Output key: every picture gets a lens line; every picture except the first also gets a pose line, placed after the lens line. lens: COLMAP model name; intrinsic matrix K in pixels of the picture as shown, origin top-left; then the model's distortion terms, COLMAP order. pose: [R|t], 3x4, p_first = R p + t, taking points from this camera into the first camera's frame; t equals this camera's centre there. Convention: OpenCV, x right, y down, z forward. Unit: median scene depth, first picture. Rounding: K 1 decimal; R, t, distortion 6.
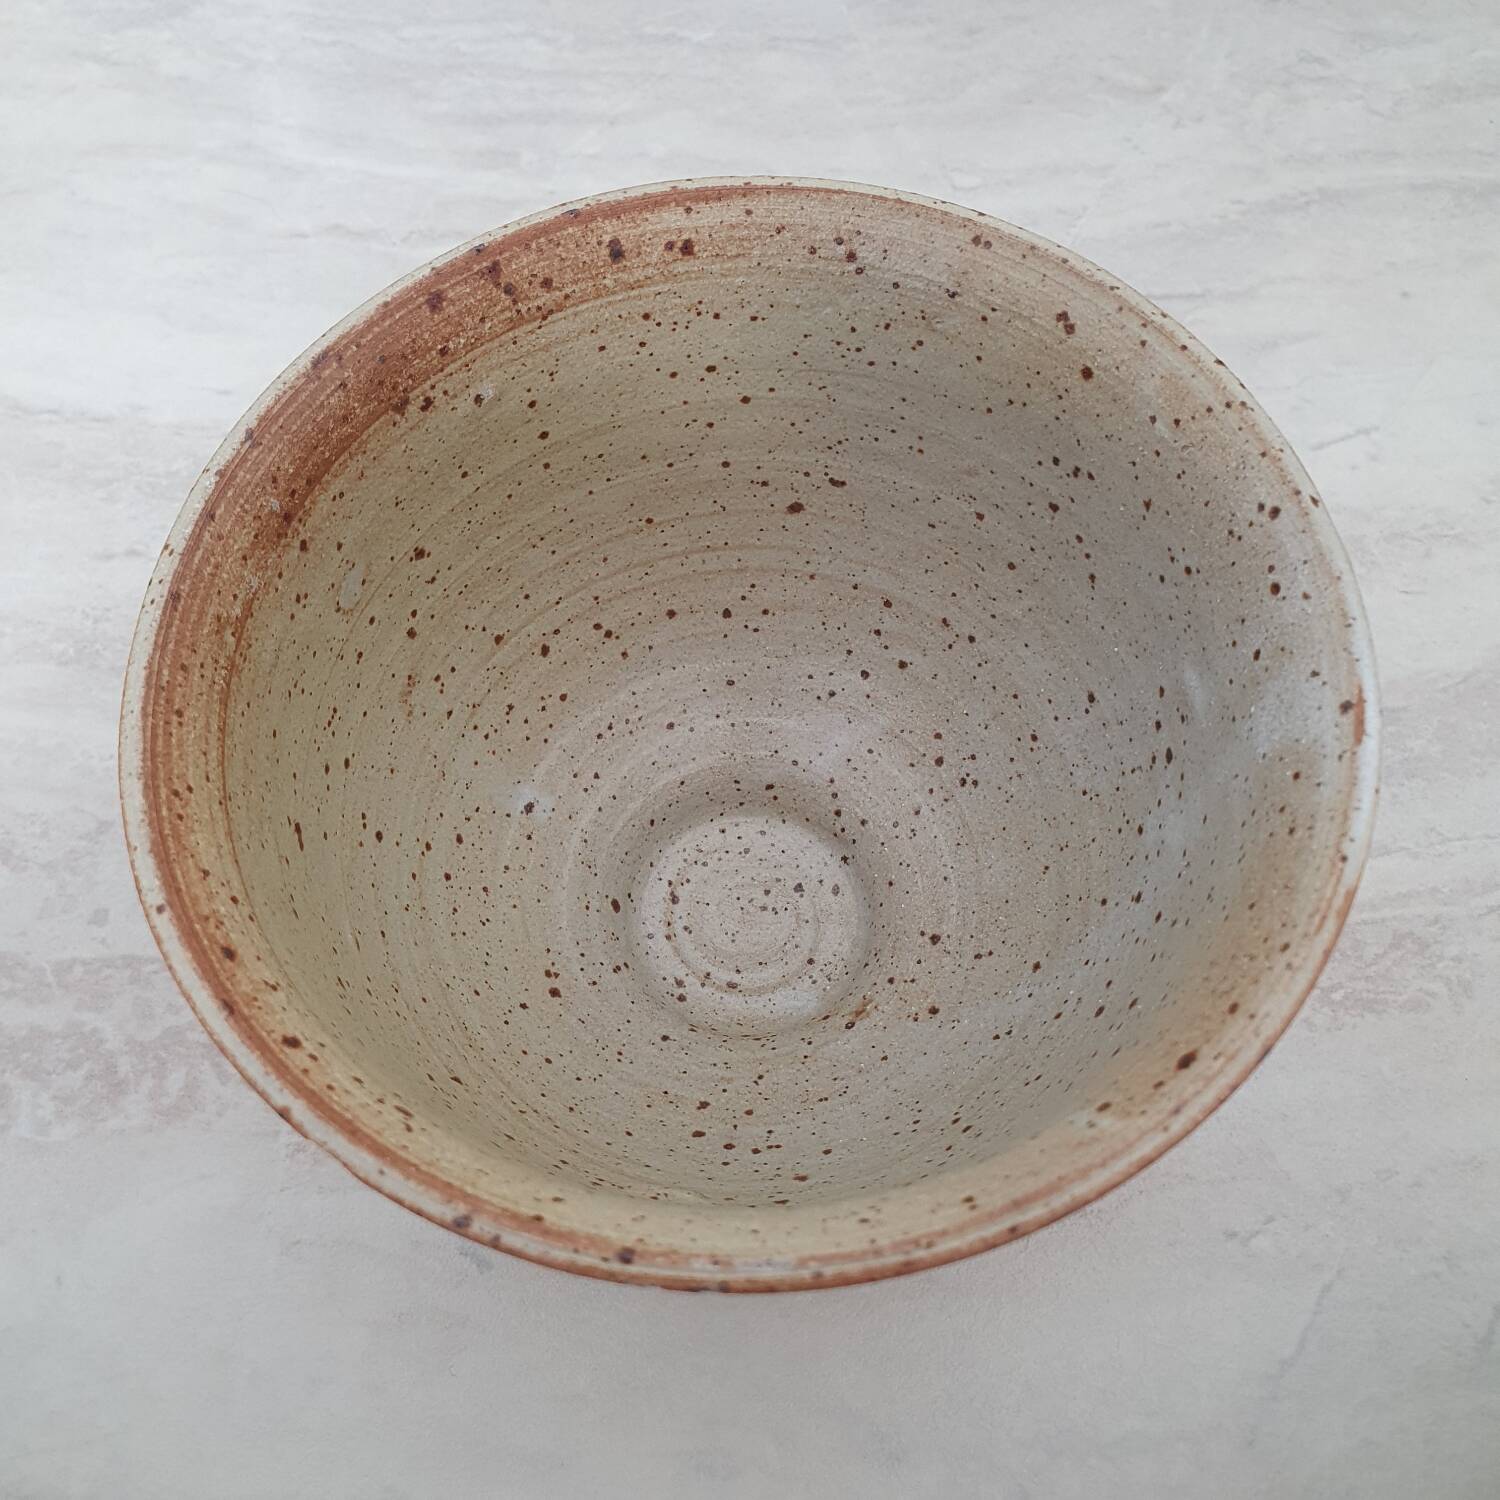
lens RADIAL K [[1549.4, 0, 748.9], [0, 1549.4, 743.6], [0, 0, 1]] dist [-0.009267, 0.000000]
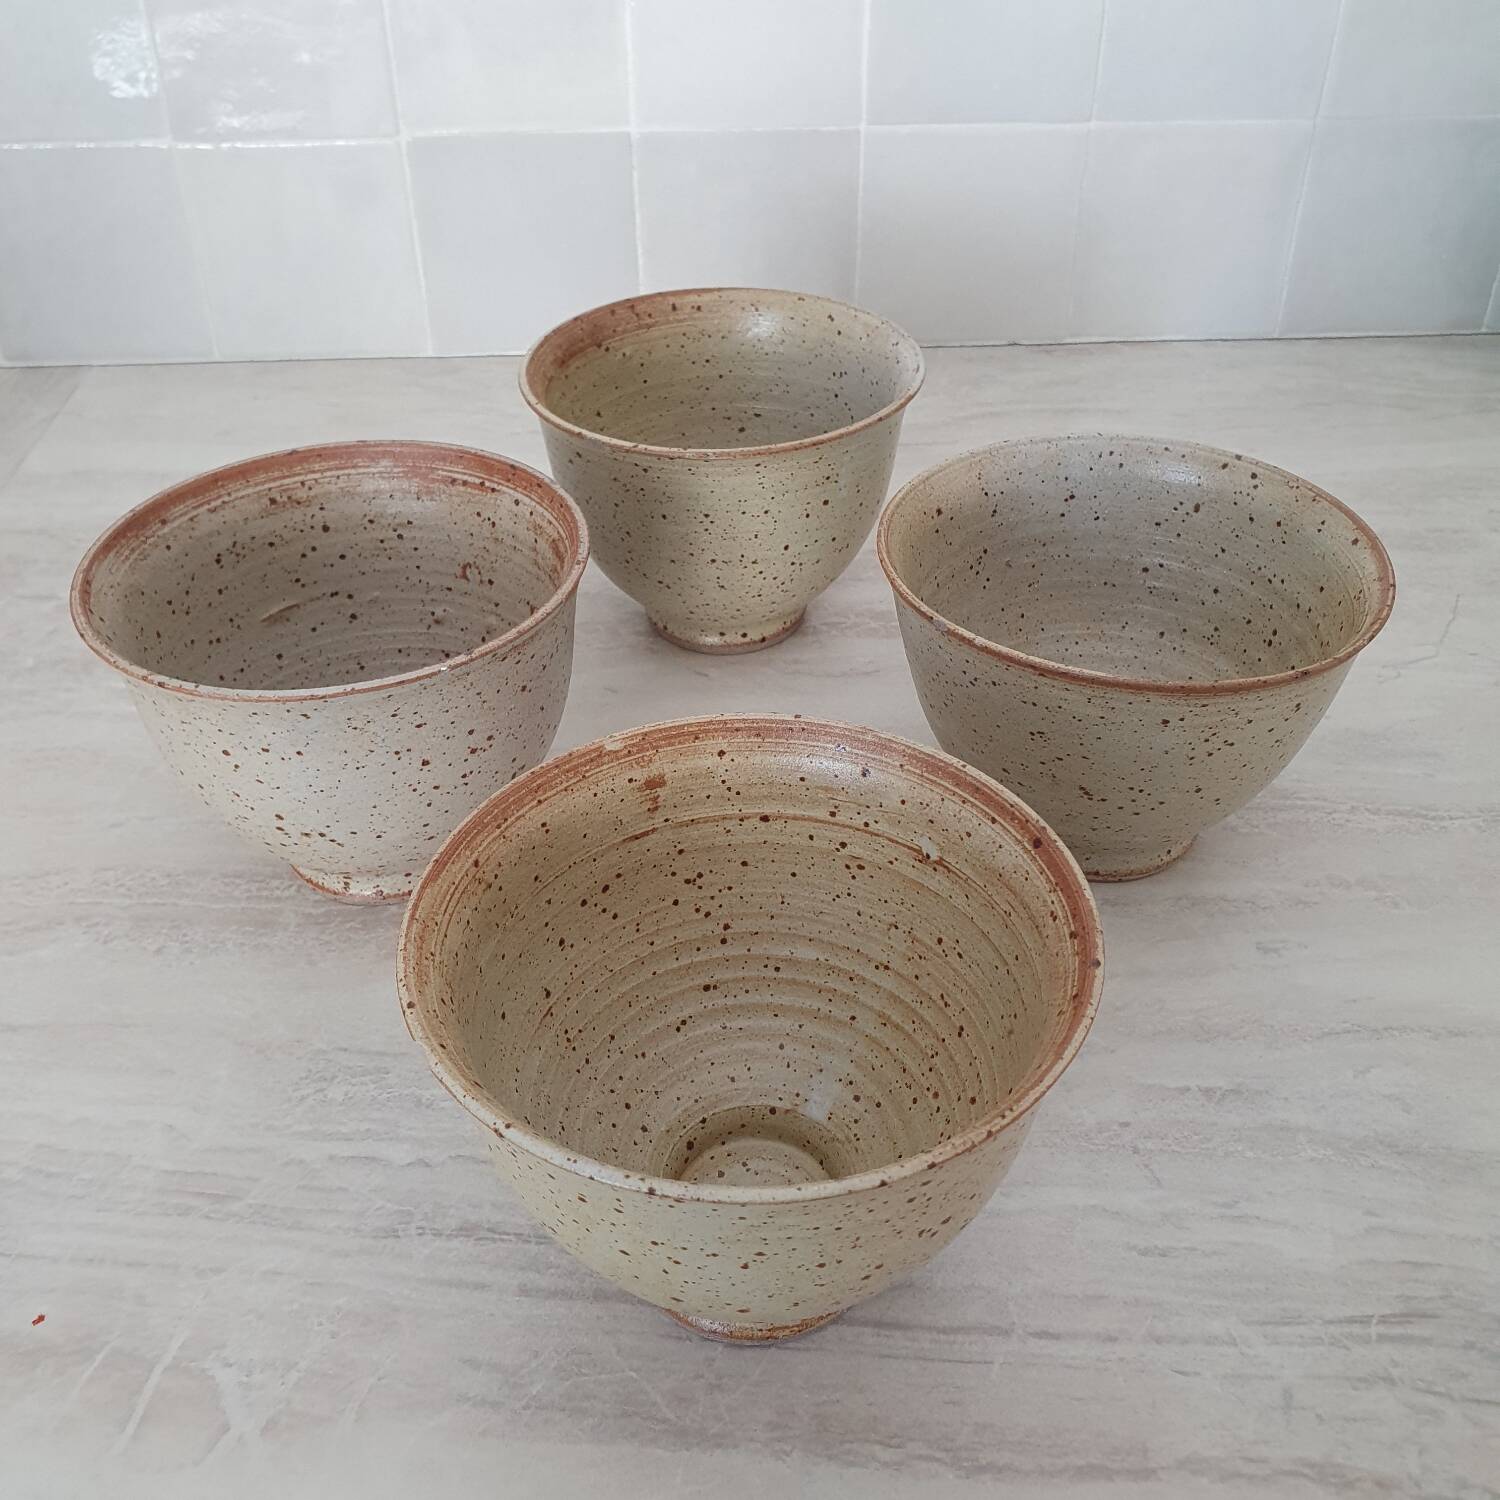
lens RADIAL K [[1549.4, 0, 746.6], [0, 1549.4, 693.4], [0, 0, 1]] dist [-0.009267, 0.000000]
pose [[0.999707, -0.020988, 0.012045, -0.001265], [0.024192, 0.878610, -0.476926, 1.672427], [-0.000573, 0.477078, 0.878861, -1.171463]]
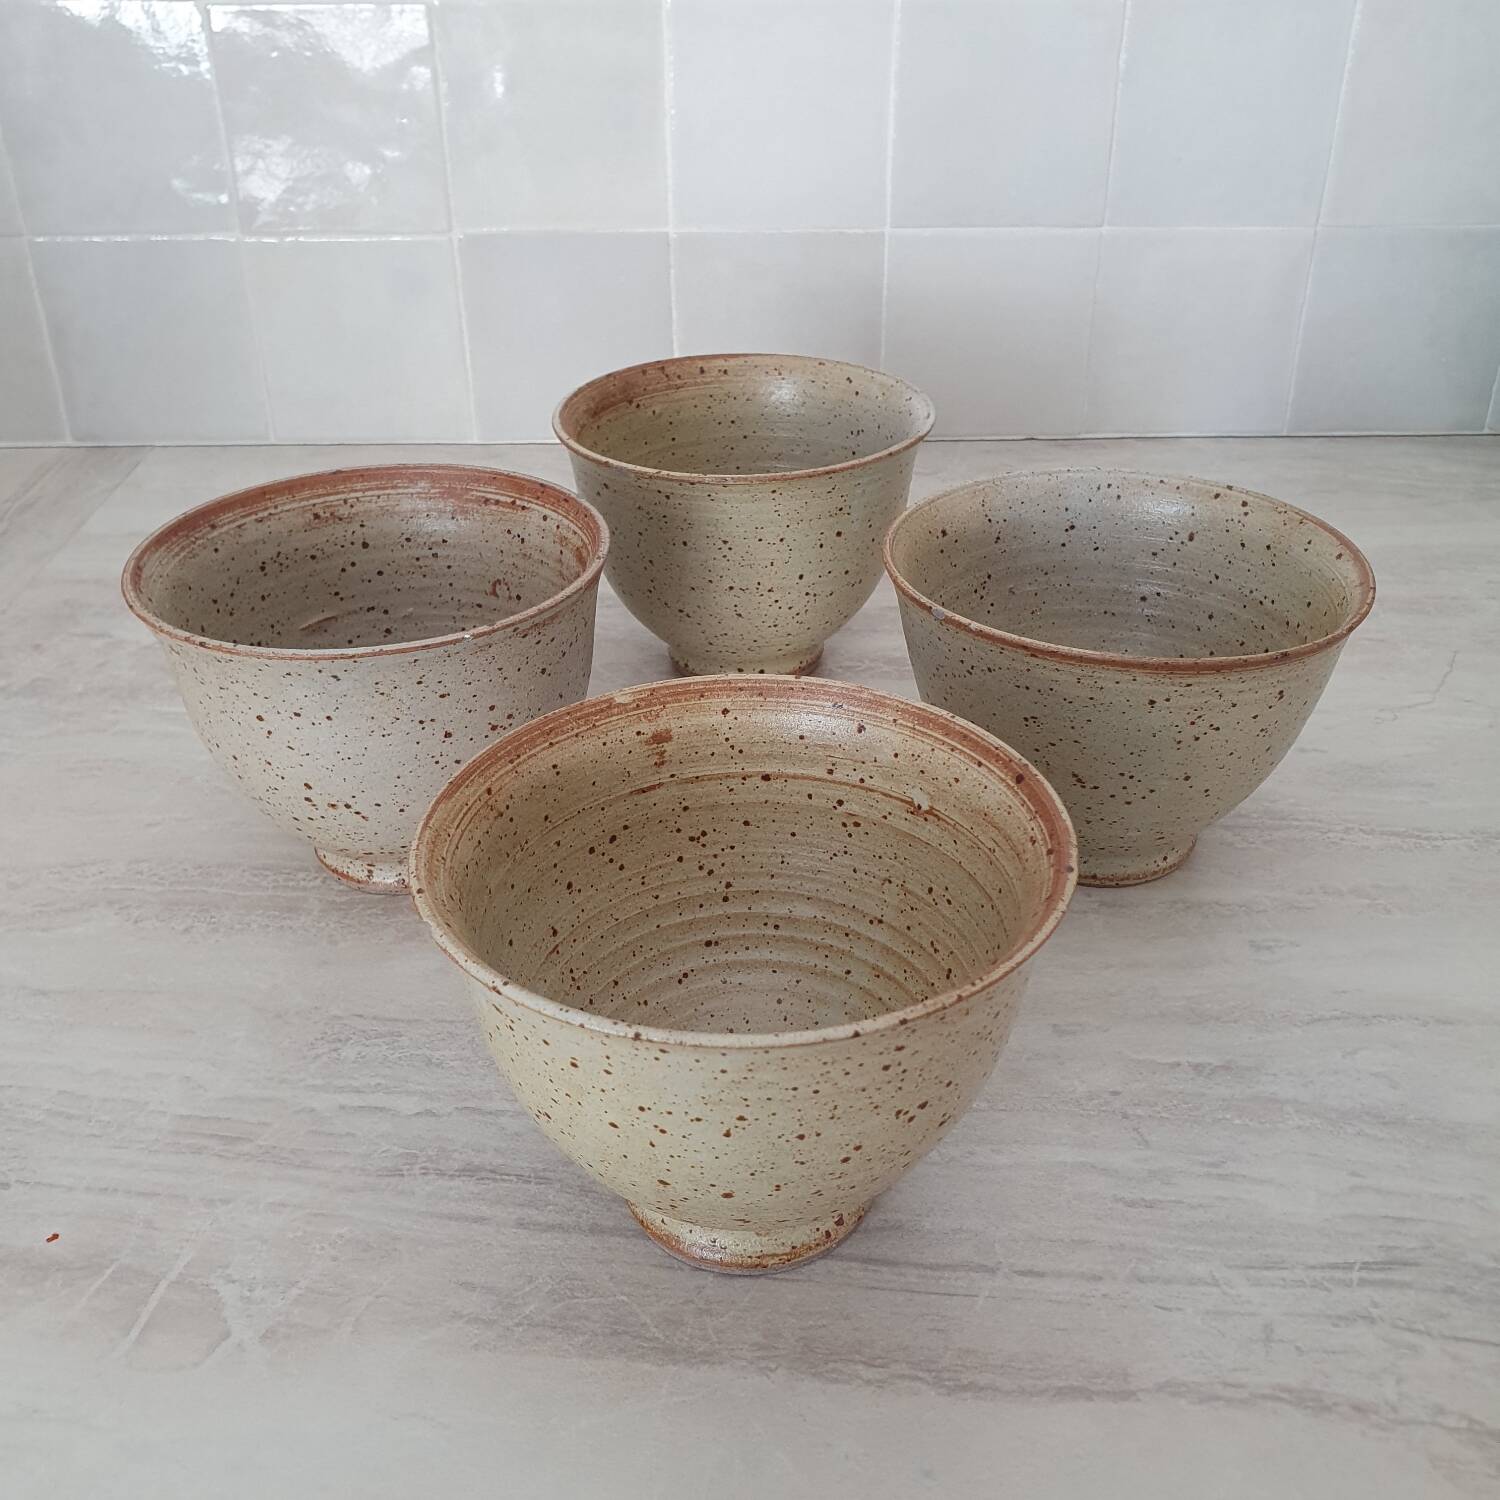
lens RADIAL K [[1549.4, 0, 759.4], [0, 1549.4, 708.2], [0, 0, 1]] dist [-0.009267, 0.000000]
pose [[0.999976, -0.004090, -0.005529, 0.040610], [0.000259, 0.825816, -0.563940, 1.935634], [0.006872, 0.563925, 0.825798, -1.129583]]
